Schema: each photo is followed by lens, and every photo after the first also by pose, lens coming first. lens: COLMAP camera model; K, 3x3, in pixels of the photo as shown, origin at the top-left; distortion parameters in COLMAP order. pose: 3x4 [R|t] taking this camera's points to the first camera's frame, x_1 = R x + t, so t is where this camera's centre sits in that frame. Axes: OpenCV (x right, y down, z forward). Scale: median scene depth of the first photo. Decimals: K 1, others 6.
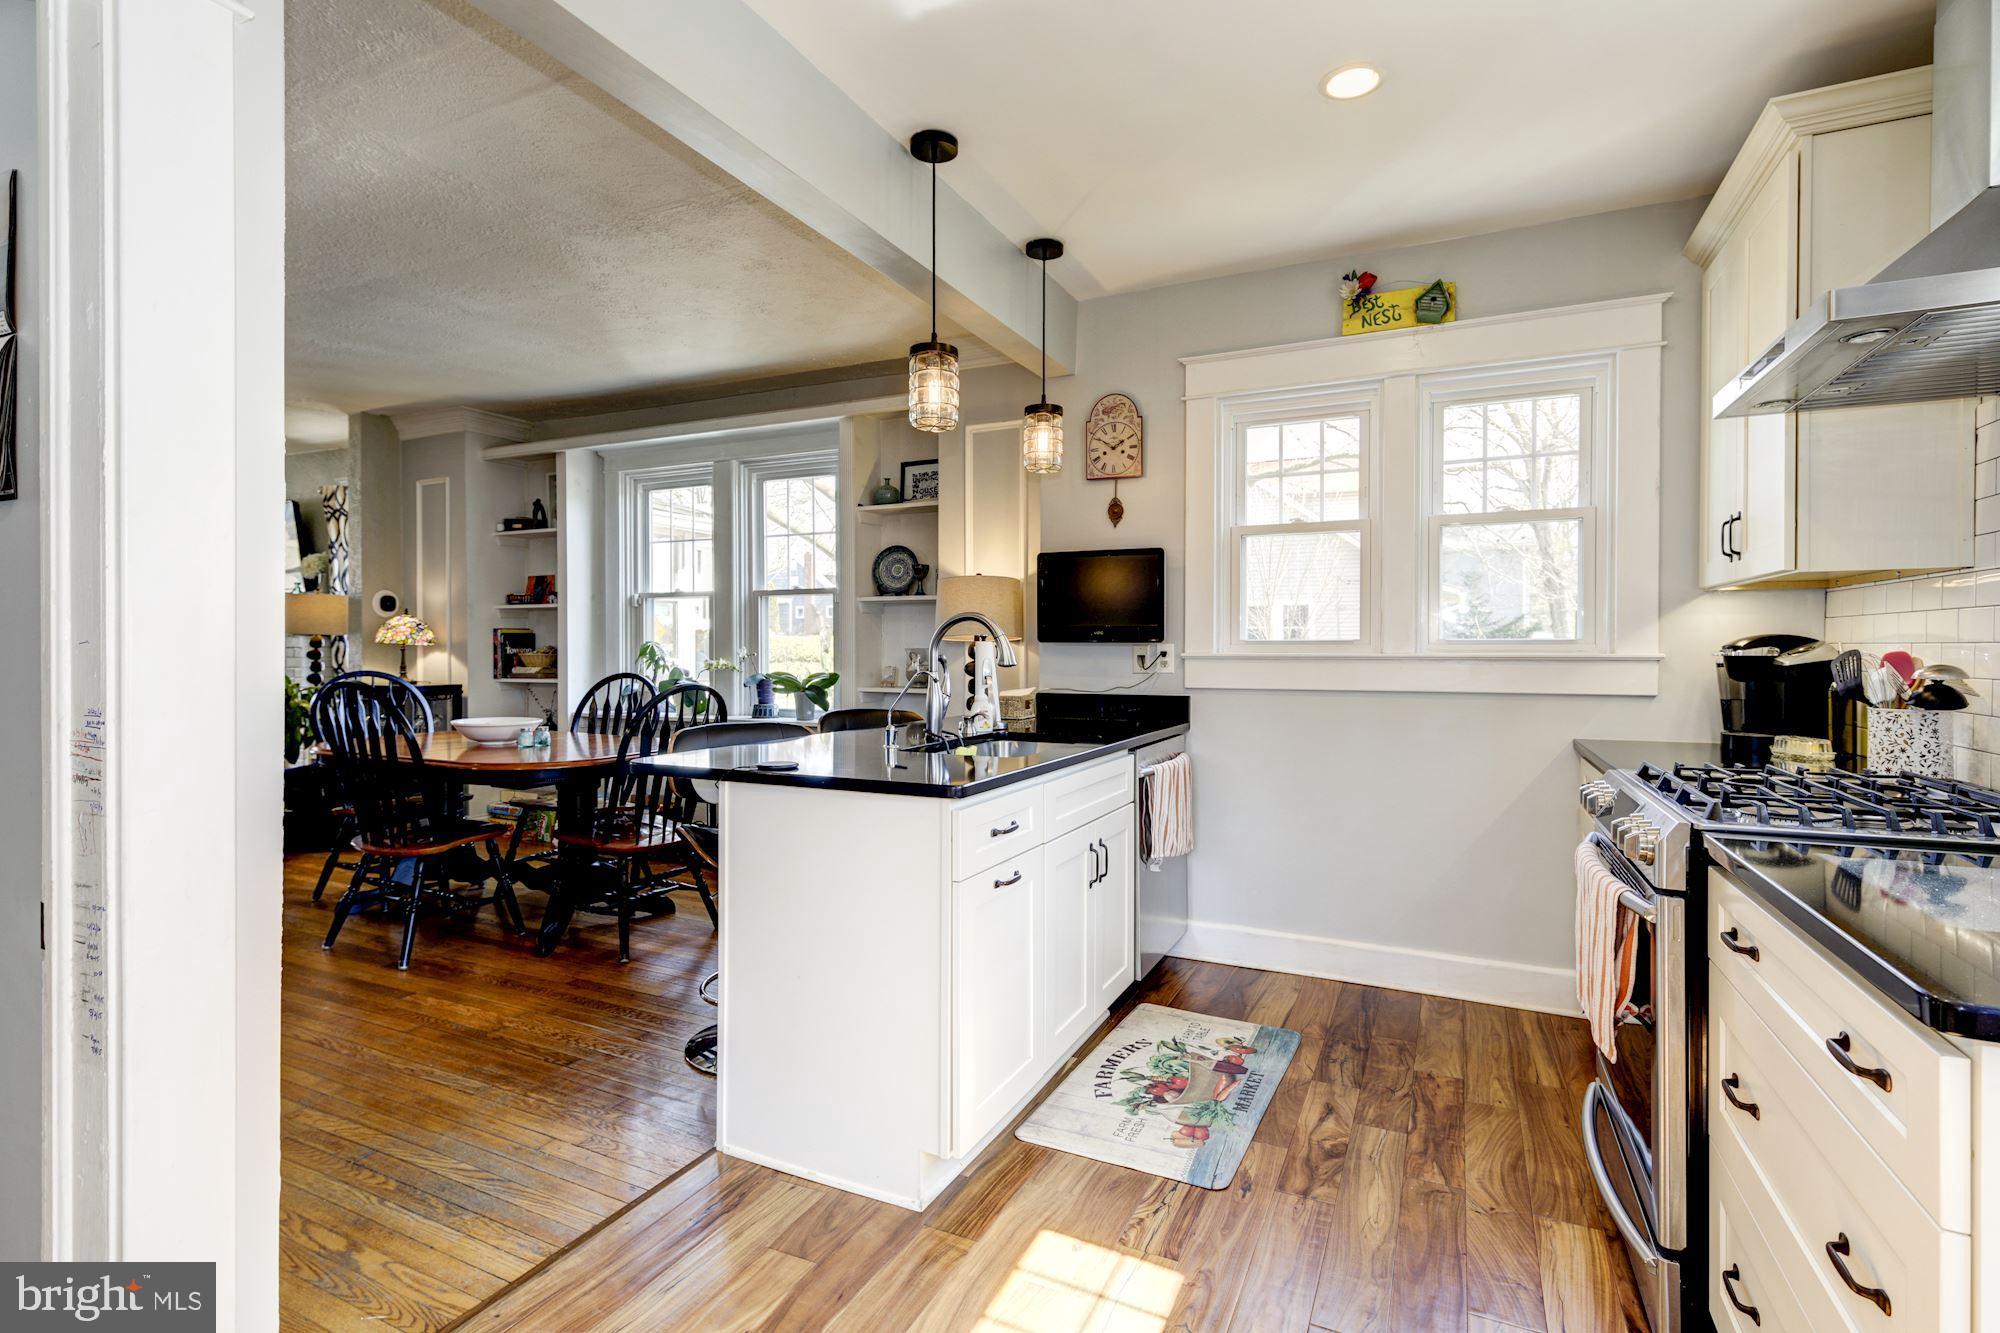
lens RADIAL K [[965.5, 0, 997.2], [0, 965.5, 655.7], [0, 0, 1]] dist [0.013045, -0.003111]
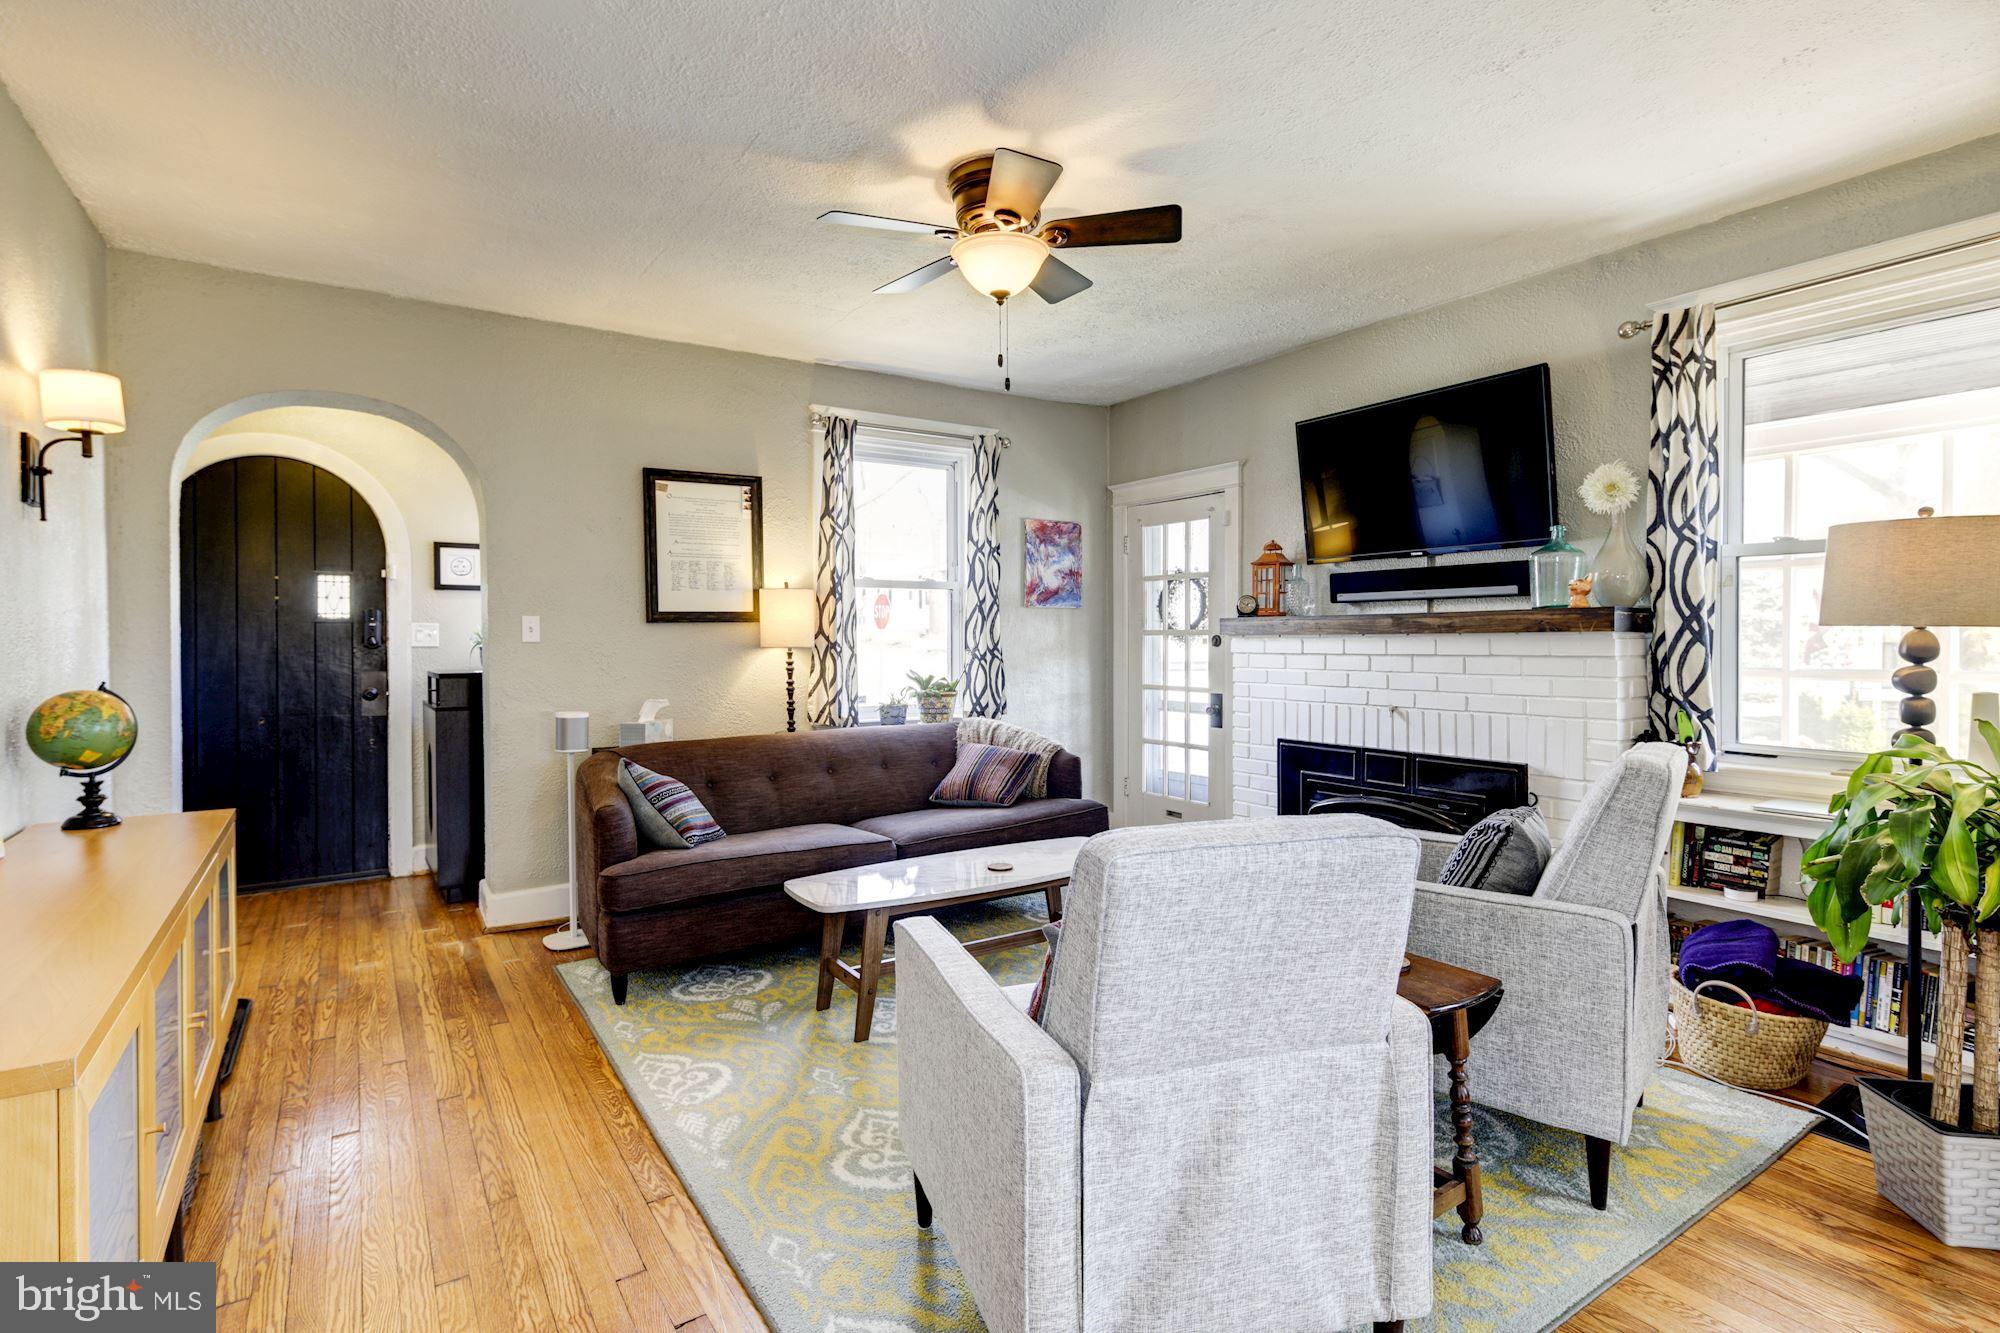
lens RADIAL K [[965.5, 0, 997.4], [0, 965.5, 654.5], [0, 0, 1]] dist [0.013045, -0.003111]
pose [[0.862886, -0.002207, -0.505394, -0.878785], [0.004529, 0.999984, 0.003365, -0.015469], [0.505378, -0.005192, 0.862882, 0.519264]]
